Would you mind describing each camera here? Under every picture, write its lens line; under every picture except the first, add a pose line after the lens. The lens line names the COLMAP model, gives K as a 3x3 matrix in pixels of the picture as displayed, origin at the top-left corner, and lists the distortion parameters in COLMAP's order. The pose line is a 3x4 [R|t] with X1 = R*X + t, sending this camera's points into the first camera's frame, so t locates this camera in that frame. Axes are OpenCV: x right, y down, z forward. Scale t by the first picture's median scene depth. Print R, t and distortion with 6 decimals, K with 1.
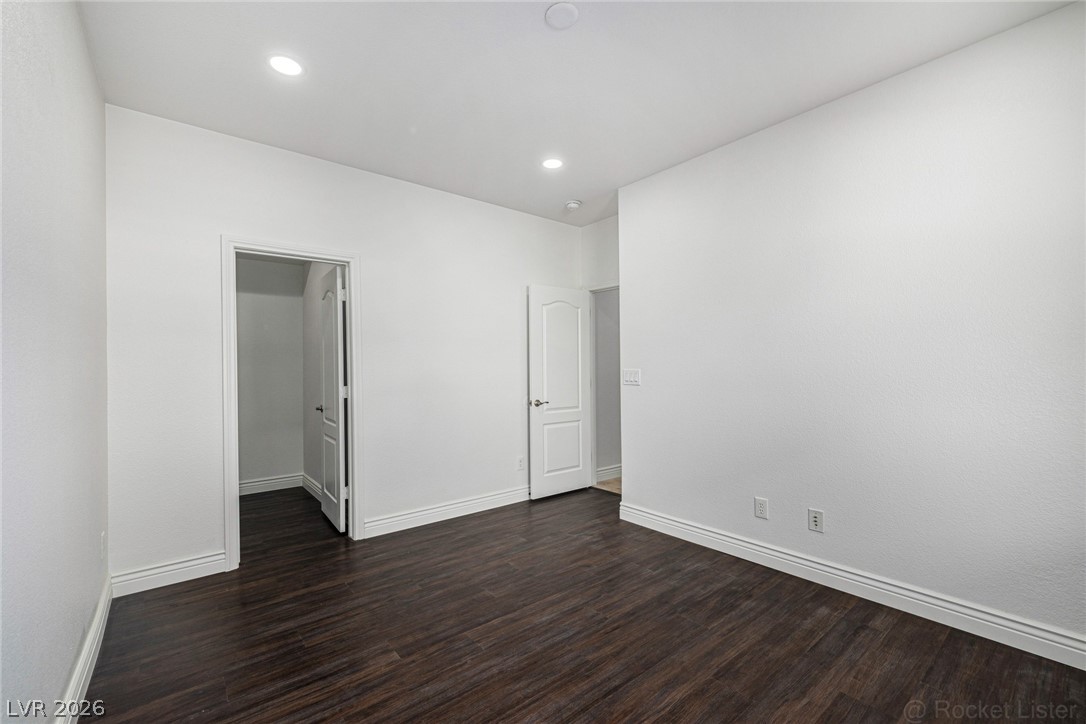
lens RADIAL K [[456.0, 0, 543.3], [0, 456.0, 363.8], [0, 0, 1]] dist [-0.000192, -0.000064]
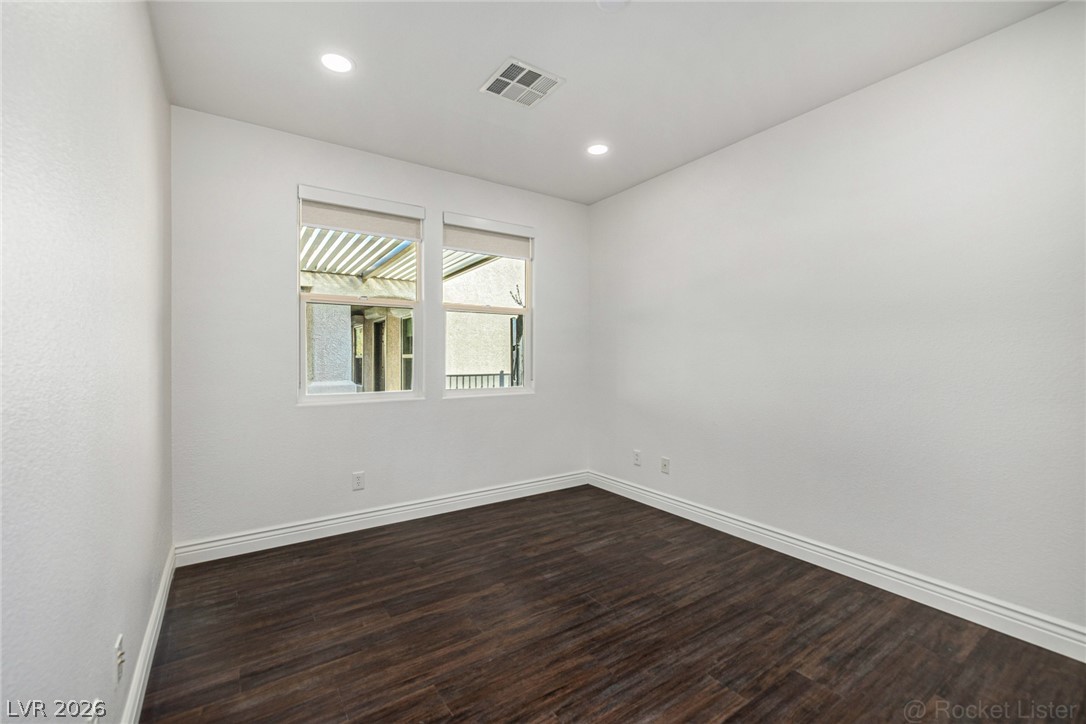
lens RADIAL K [[456.0, 0, 543.0], [0, 456.0, 361.4], [0, 0, 1]] dist [-0.000192, -0.000064]
pose [[-0.996528, 0.006797, 0.082982, 0.115159], [0.006887, 0.999976, 0.000792, 0.018148], [-0.082975, 0.001361, -0.996551, 1.976191]]
